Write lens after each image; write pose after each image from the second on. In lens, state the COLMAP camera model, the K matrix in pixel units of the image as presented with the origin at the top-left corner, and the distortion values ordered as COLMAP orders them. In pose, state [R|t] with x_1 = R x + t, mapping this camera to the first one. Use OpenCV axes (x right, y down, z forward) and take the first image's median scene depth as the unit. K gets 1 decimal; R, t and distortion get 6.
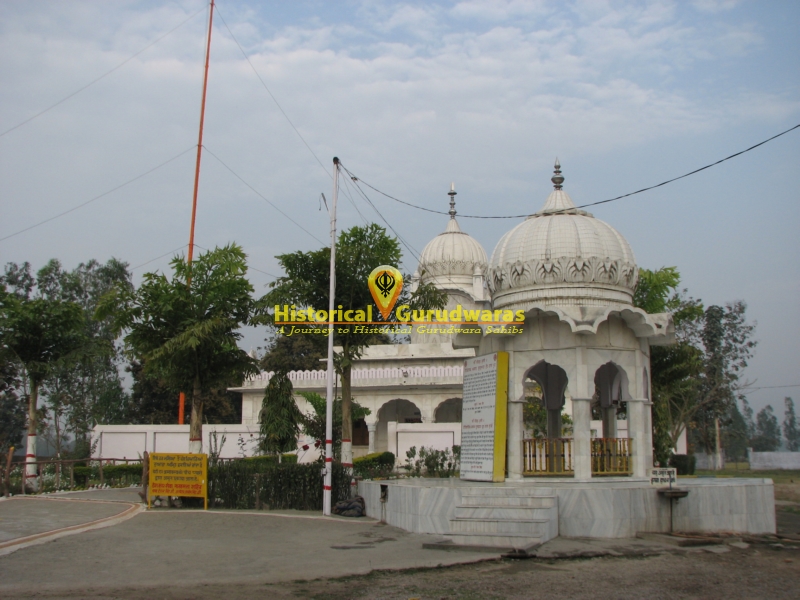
lens RADIAL K [[862.8, 0, 394.9], [0, 862.8, 316.6], [0, 0, 1]] dist [-0.203914, 0.278262]
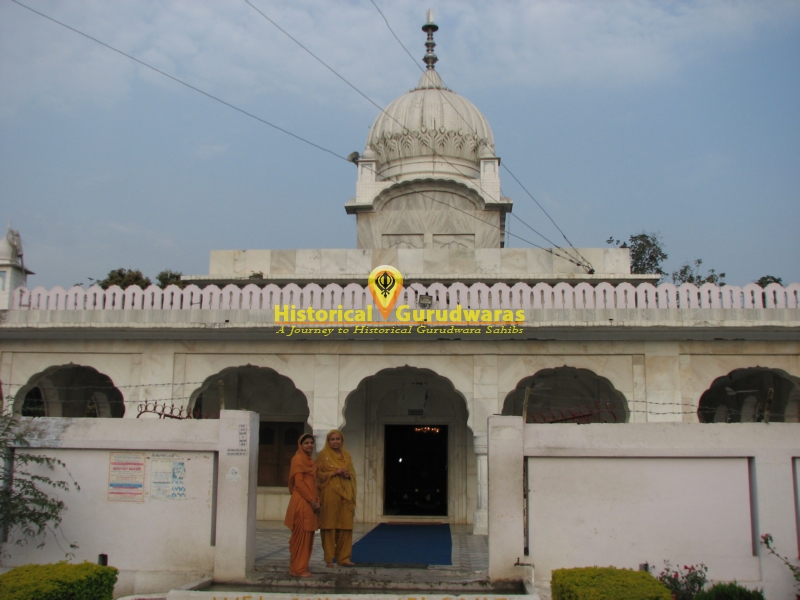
lens RADIAL K [[862.8, 0, 394.9], [0, 862.8, 316.6], [0, 0, 1]] dist [-0.203914, 0.278262]
pose [[0.979689, 0.049036, 0.194435, -0.191803], [-0.043641, 0.998537, -0.031938, 0.226923], [-0.195717, 0.022804, 0.980395, 1.679421]]
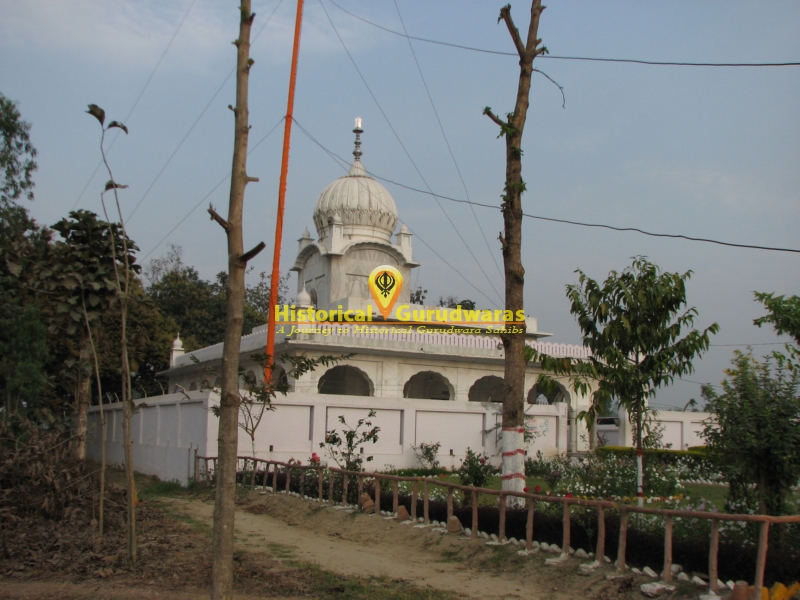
lens RADIAL K [[862.8, 0, 394.9], [0, 862.8, 316.6], [0, 0, 1]] dist [-0.203914, 0.278262]
pose [[0.727002, 0.118902, 0.676262, -1.624388], [-0.136811, 0.990228, -0.027028, 0.197032], [-0.672867, -0.072871, 0.736165, 1.231340]]
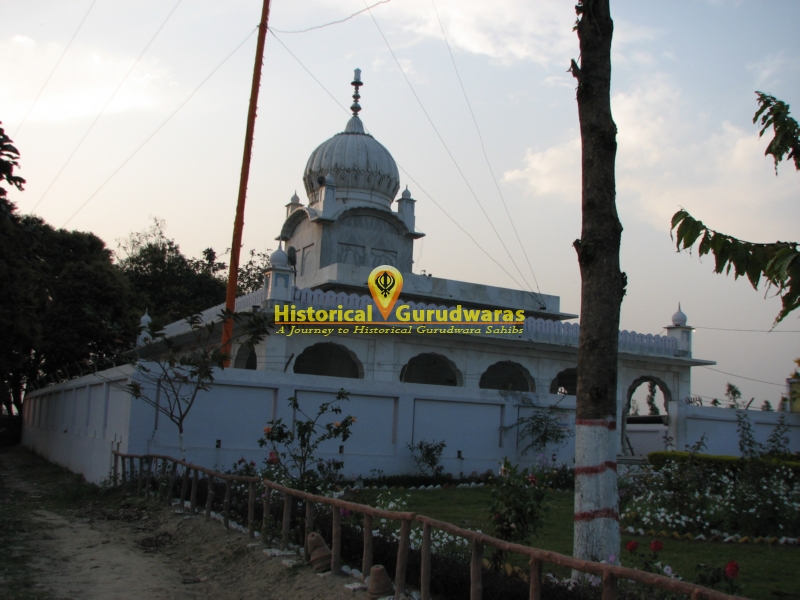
lens RADIAL K [[862.8, 0, 394.9], [0, 862.8, 316.6], [0, 0, 1]] dist [-0.203914, 0.278262]
pose [[0.726447, 0.132018, 0.674423, -1.355800], [-0.159471, 0.986970, -0.021427, 0.236641], [-0.668464, -0.091985, 0.738034, 1.494674]]
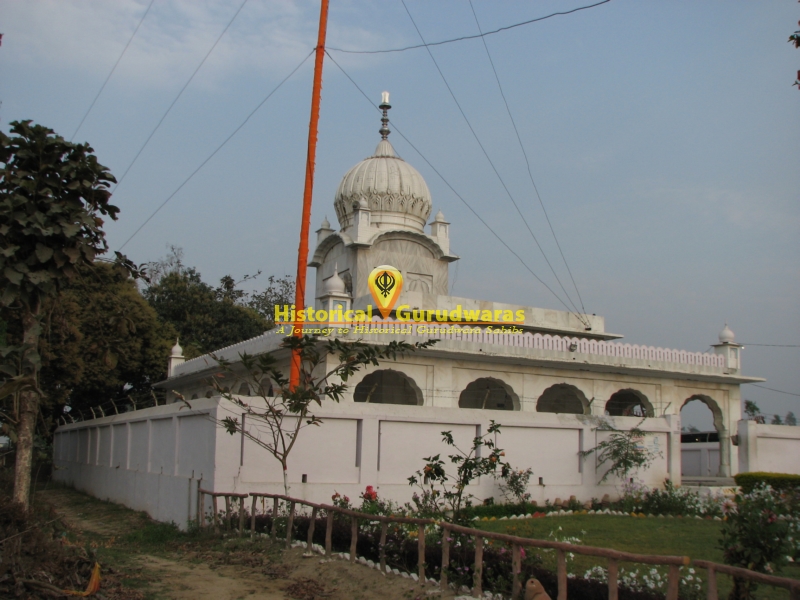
lens RADIAL K [[862.8, 0, 394.9], [0, 862.8, 316.6], [0, 0, 1]] dist [-0.203914, 0.278262]
pose [[0.727947, 0.132938, 0.672622, -1.416455], [-0.135857, 0.989539, -0.048542, 0.248038], [-0.672039, -0.056044, 0.738392, 1.590302]]
